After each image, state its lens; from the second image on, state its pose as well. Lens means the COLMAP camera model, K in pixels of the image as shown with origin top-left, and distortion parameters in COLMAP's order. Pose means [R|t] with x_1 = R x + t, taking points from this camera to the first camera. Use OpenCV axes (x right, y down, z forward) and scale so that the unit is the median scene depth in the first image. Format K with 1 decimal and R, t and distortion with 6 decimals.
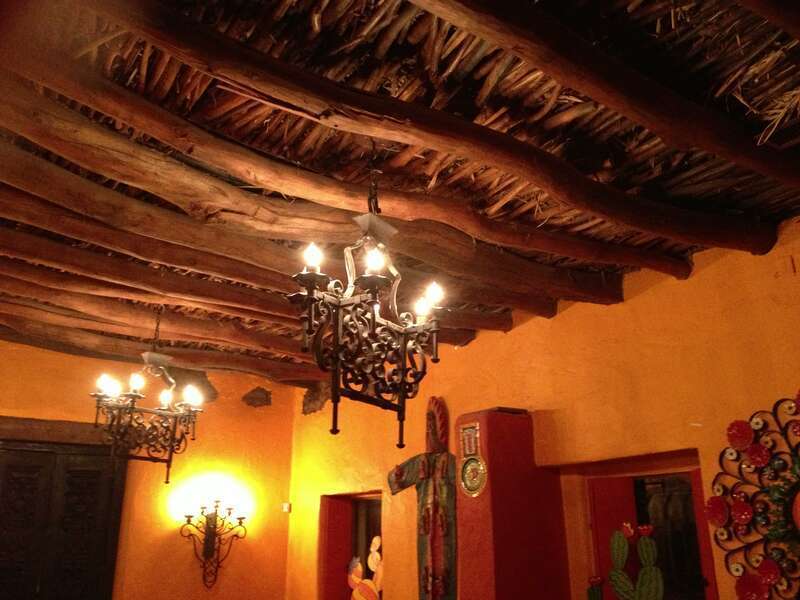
lens RADIAL K [[757.0, 0, 400.0], [0, 757.0, 300.0], [0, 0, 1]] dist [0.091830, -0.185009]
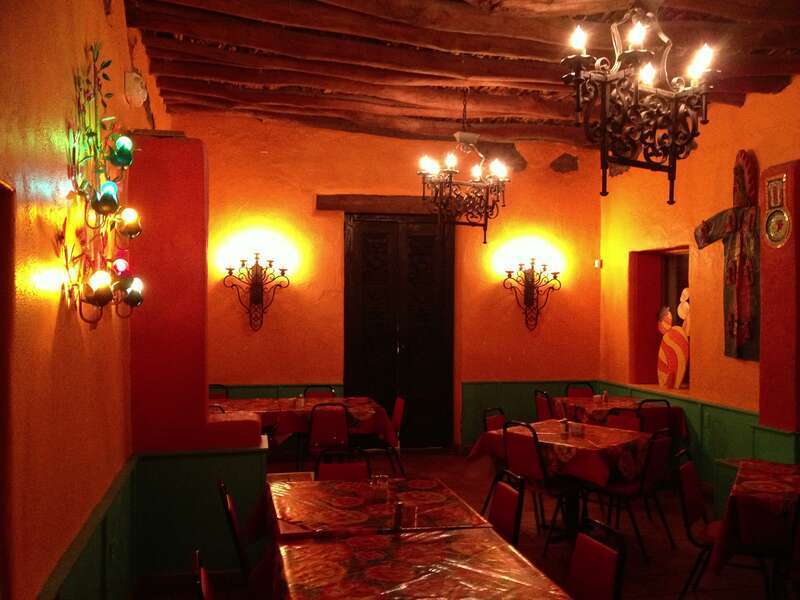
lens RADIAL K [[757.0, 0, 400.0], [0, 757.0, 300.0], [0, 0, 1]] dist [0.091830, -0.185009]
pose [[0.914249, 0.000212, -0.405153, 0.048435], [0.122183, 0.953299, 0.276210, -0.016665], [0.386291, -0.302027, 0.871527, -0.097346]]
